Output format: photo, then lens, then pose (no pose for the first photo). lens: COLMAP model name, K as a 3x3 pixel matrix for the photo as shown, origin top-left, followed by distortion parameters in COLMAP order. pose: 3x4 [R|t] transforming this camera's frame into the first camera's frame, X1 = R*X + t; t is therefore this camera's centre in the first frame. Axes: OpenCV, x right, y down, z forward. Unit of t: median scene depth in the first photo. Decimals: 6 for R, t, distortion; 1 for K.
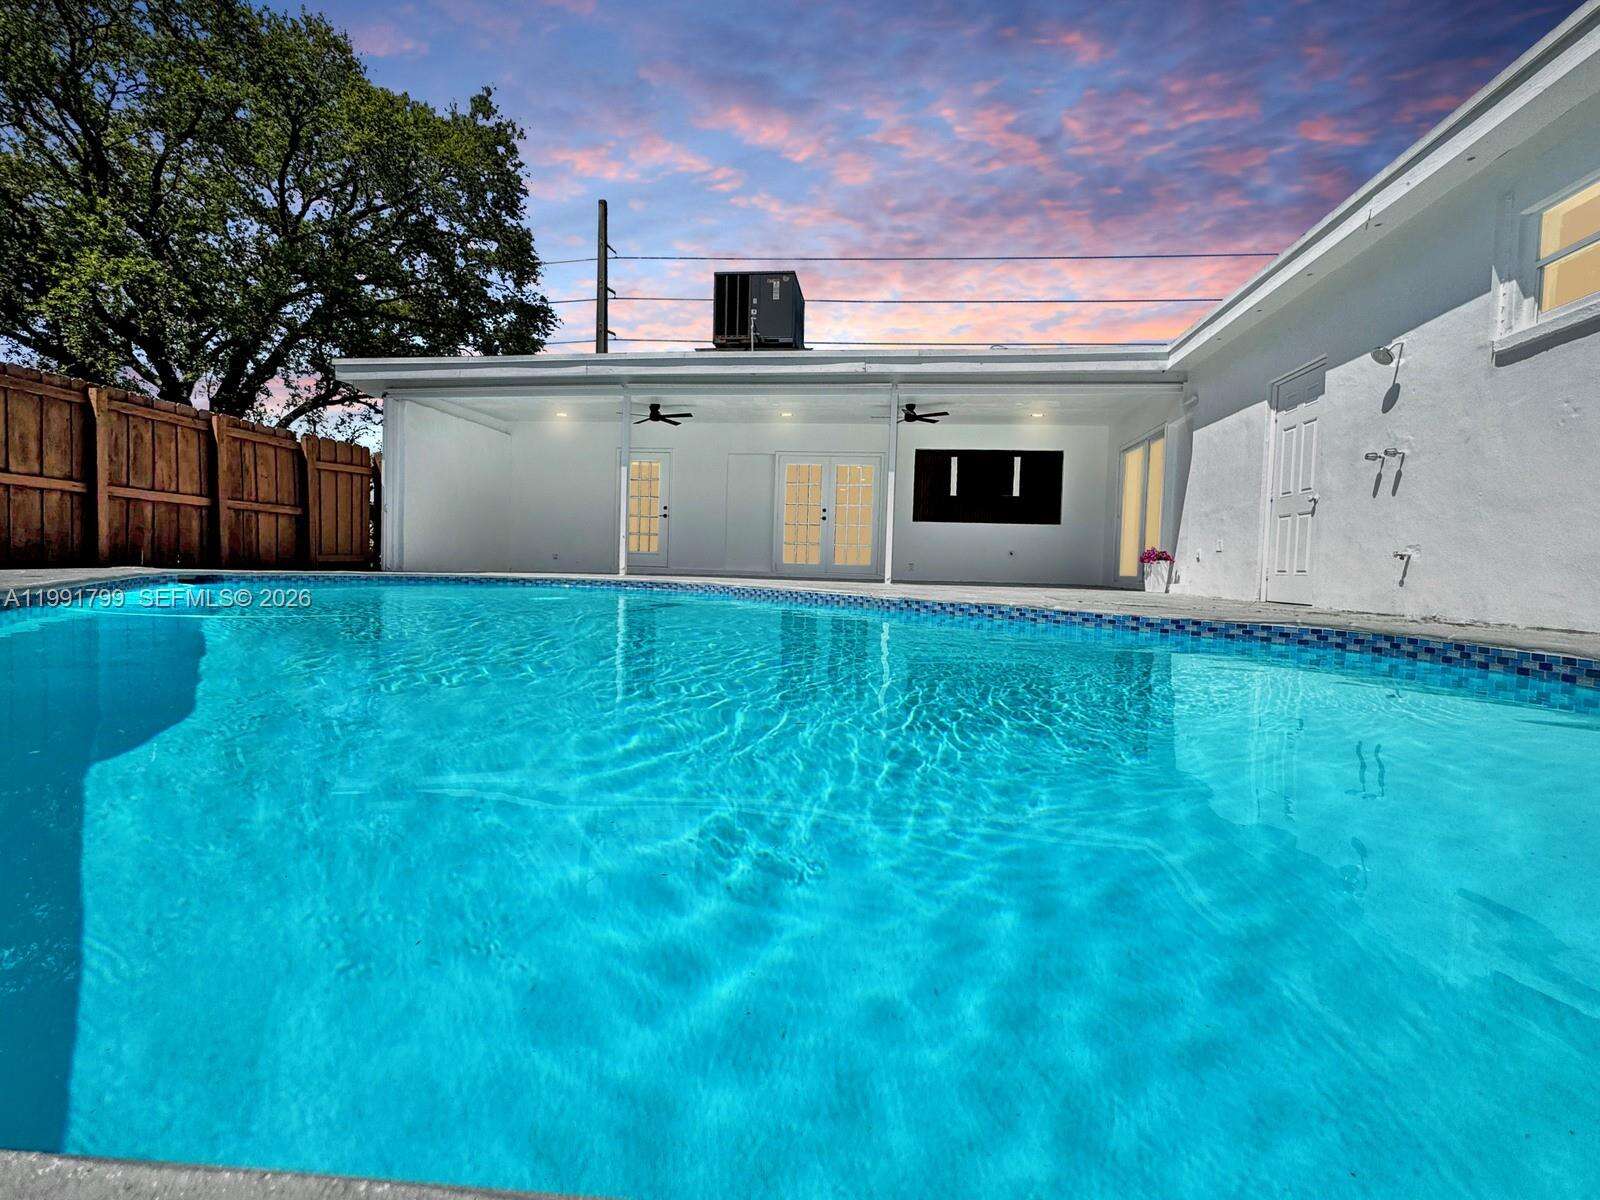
lens RADIAL K [[712.1, 0, 800.0], [0, 712.1, 600.0], [0, 0, 1]] dist [-0.002445, -0.000432]
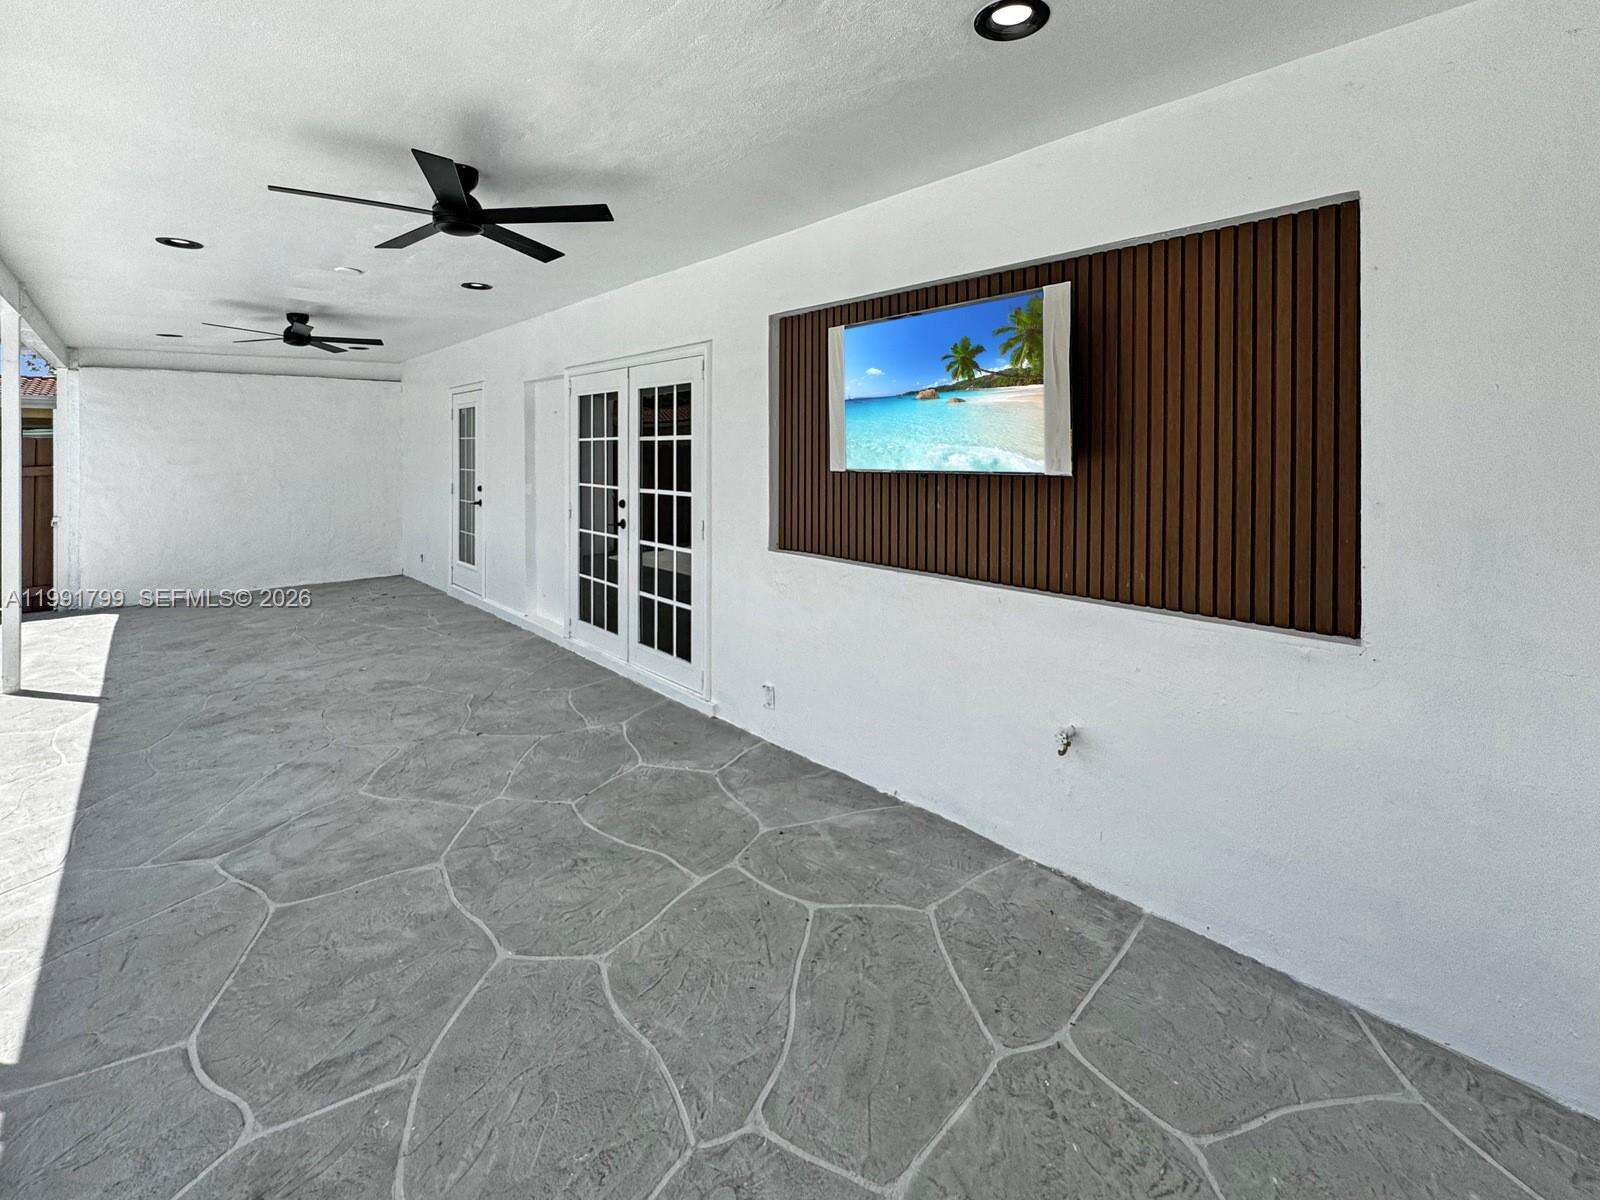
lens RADIAL K [[688.6, 0, 797.6], [0, 688.6, 453.5], [0, 0, 1]] dist [0.000484, 0.000211]
pose [[0.767598, -0.023394, -0.640505, 0.520983], [-0.008413, 0.998880, -0.046565, -0.199272], [0.640877, 0.041132, 0.766541, 1.116464]]
